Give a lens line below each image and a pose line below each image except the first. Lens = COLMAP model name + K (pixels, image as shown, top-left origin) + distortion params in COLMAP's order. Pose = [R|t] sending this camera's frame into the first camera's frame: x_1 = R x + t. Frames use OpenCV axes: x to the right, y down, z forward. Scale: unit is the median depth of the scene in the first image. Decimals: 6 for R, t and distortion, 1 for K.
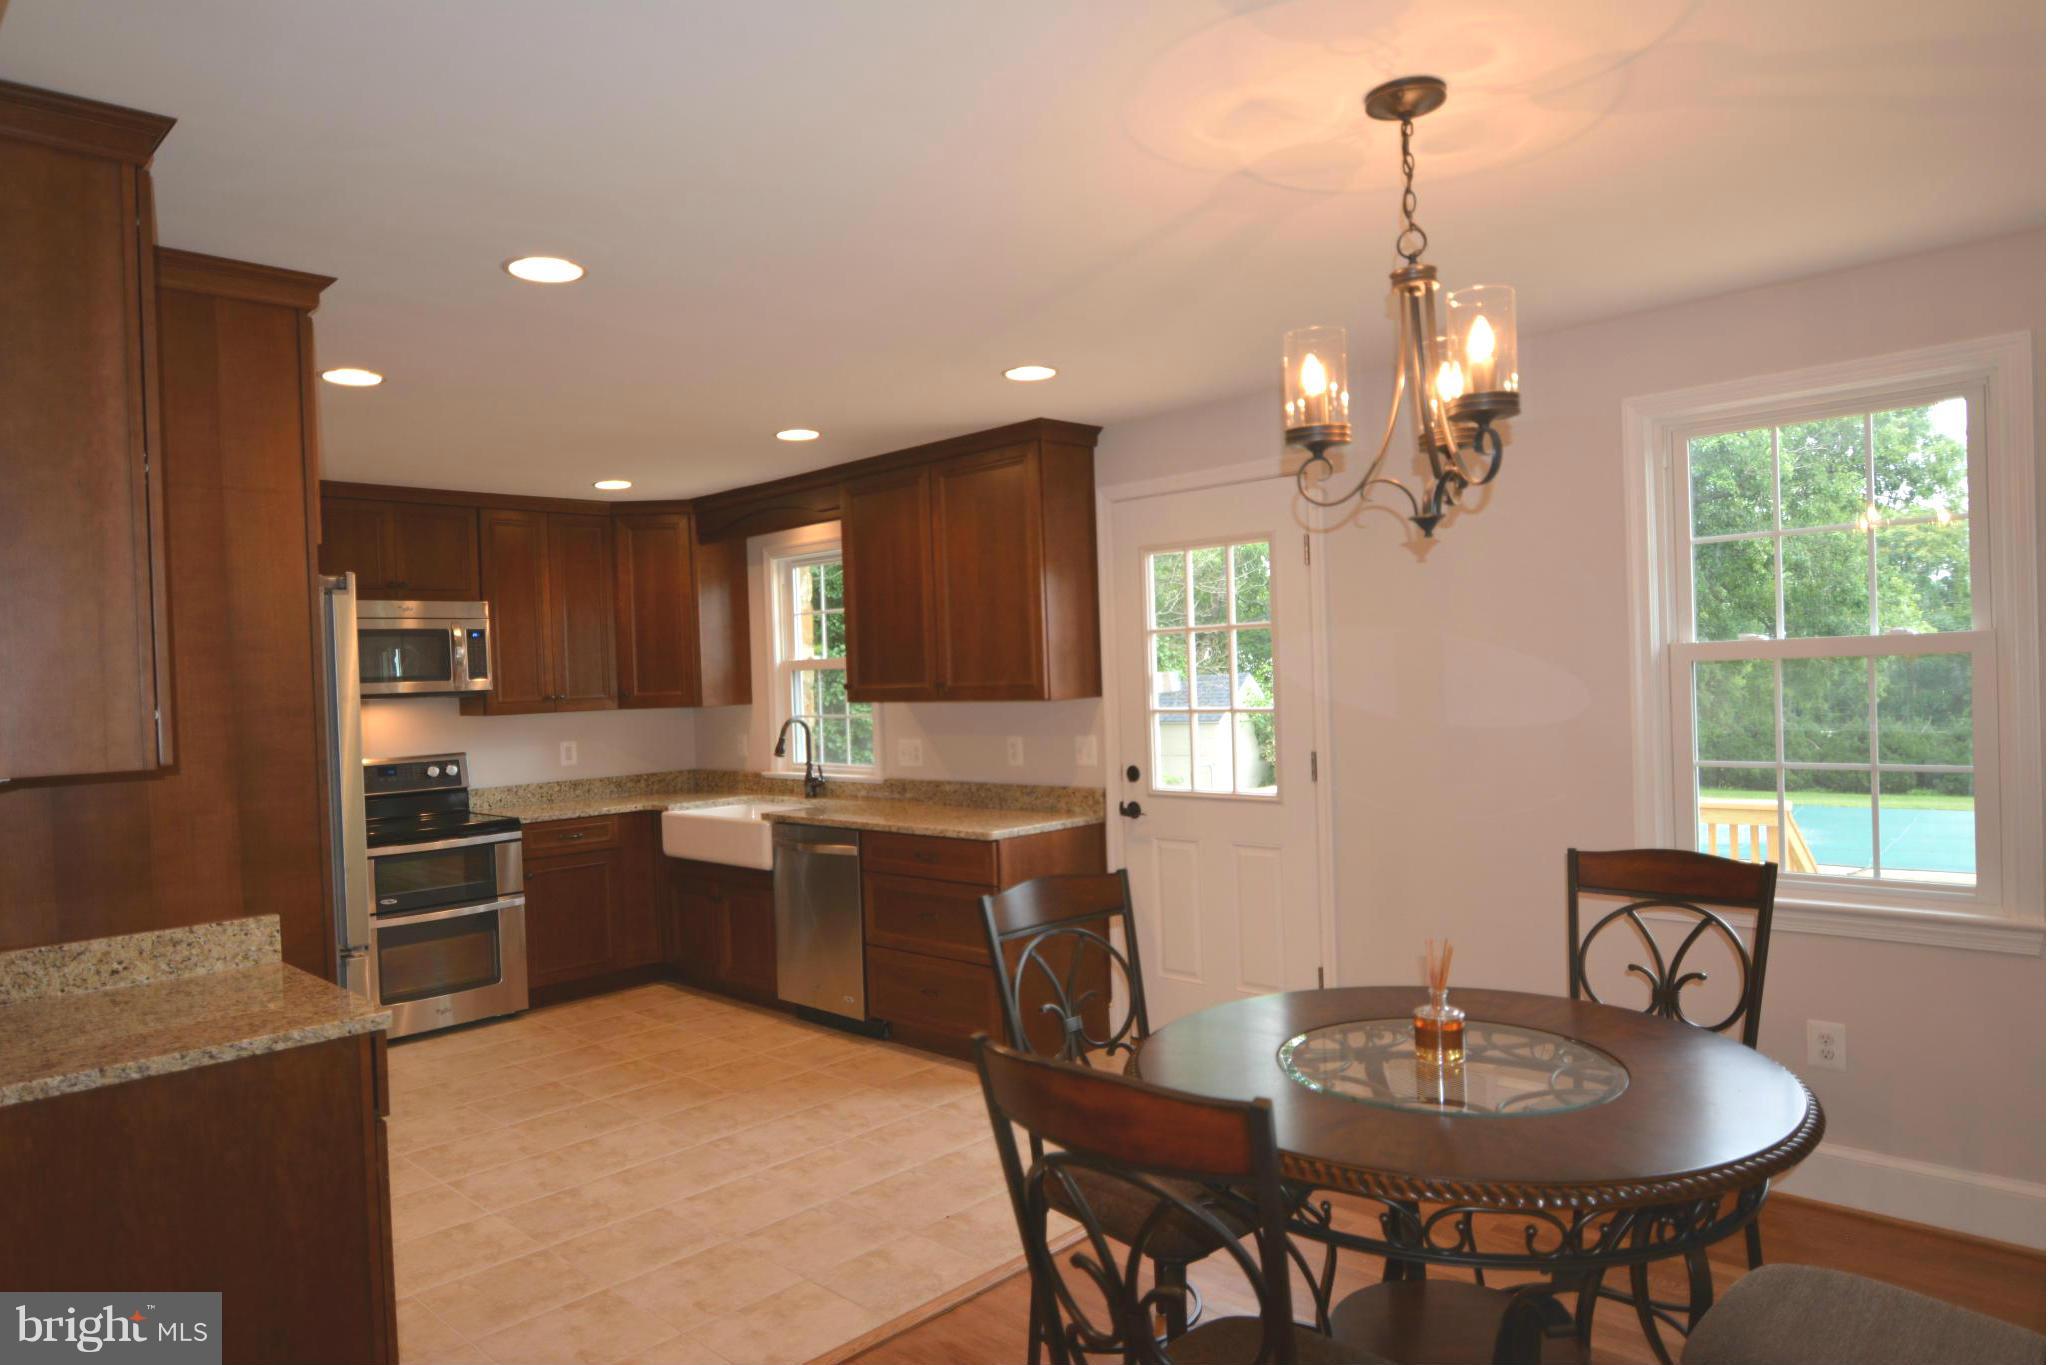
lens RADIAL K [[1290.8, 0, 1010.7], [0, 1290.8, 685.5], [0, 0, 1]] dist [0.003868, -0.019566]
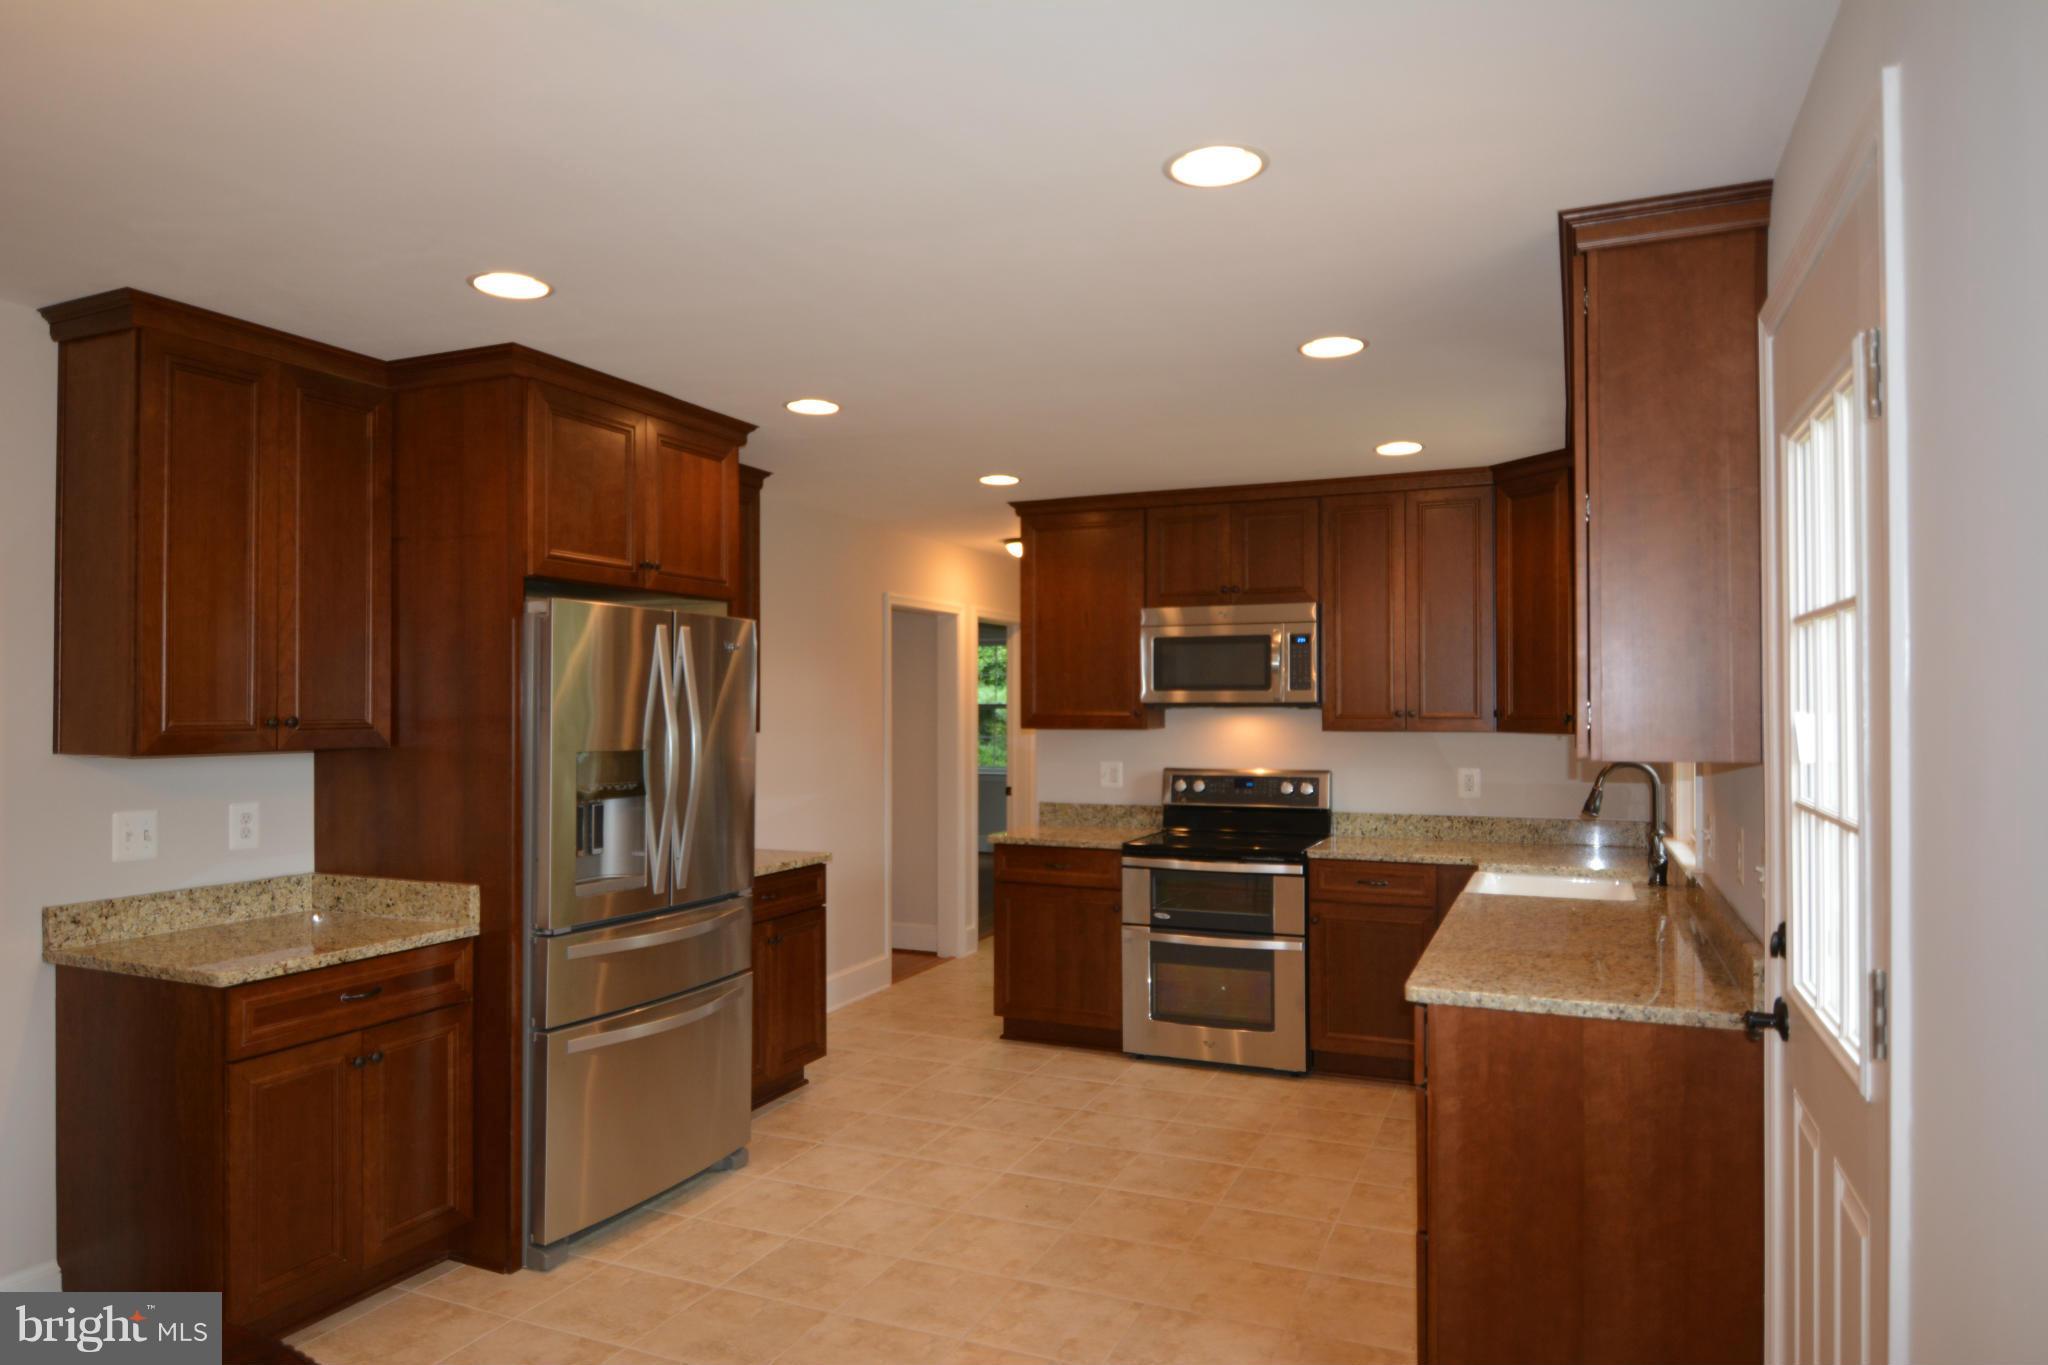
lens RADIAL K [[1290.8, 0, 1029.7], [0, 1290.8, 678.1], [0, 0, 1]] dist [0.003868, -0.019566]
pose [[0.358577, 0.019204, -0.933303, 0.401639], [-0.020631, 0.999707, 0.012644, -0.023191], [0.933272, 0.014721, 0.358868, 0.566952]]
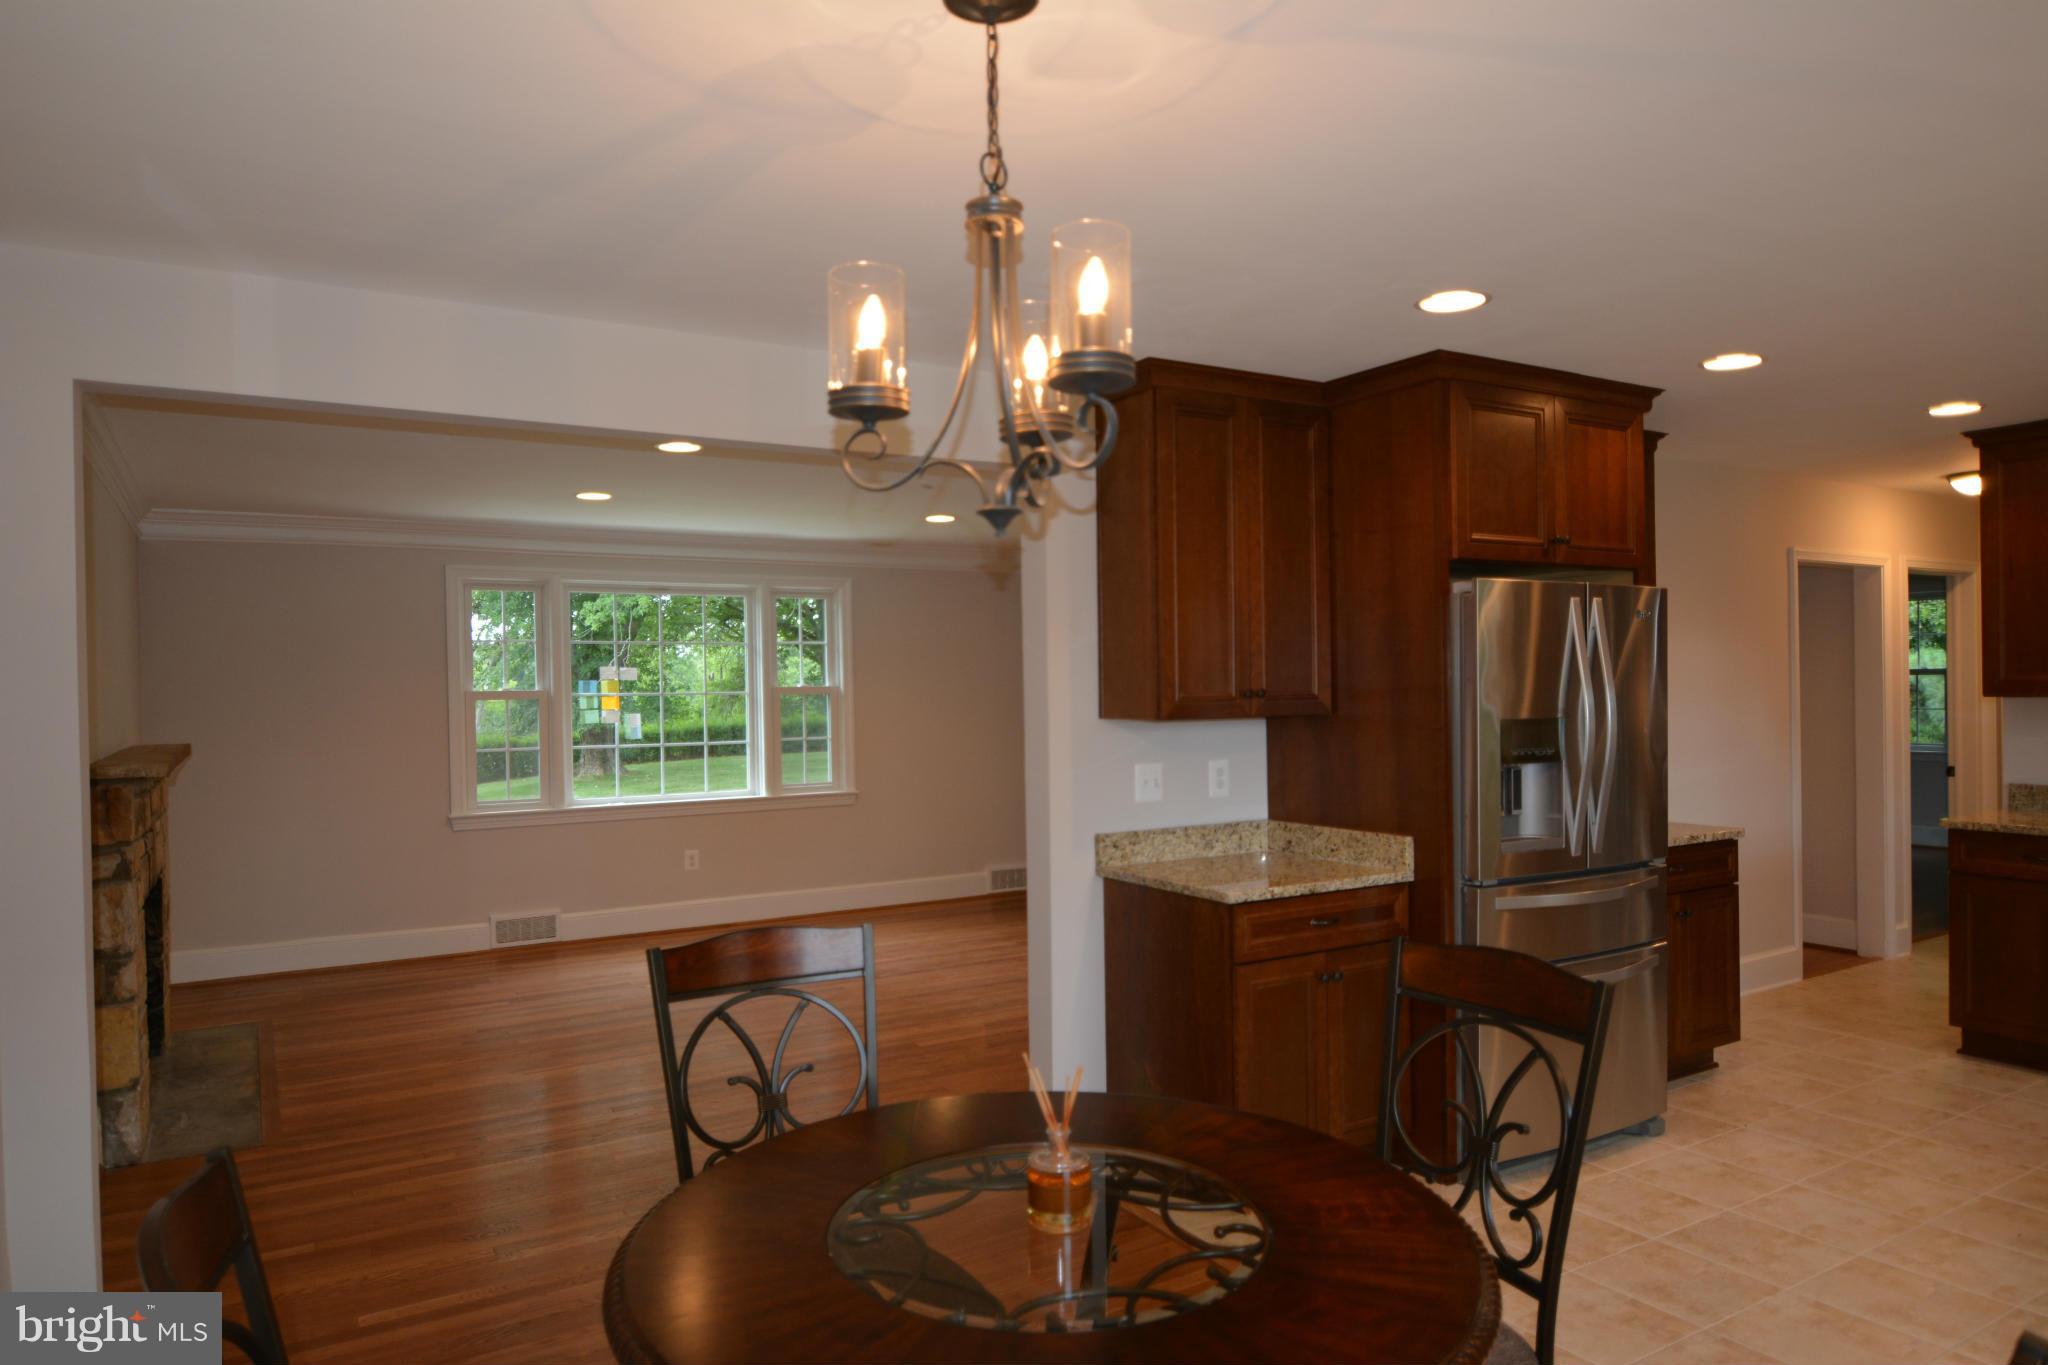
lens RADIAL K [[1290.8, 0, 1004.4], [0, 1290.8, 688.7], [0, 0, 1]] dist [0.003868, -0.019566]
pose [[-0.260843, 0.046251, -0.964273, 0.461519], [0.017609, 0.998913, 0.043149, -0.024876], [0.965221, -0.005725, -0.261374, 0.510918]]
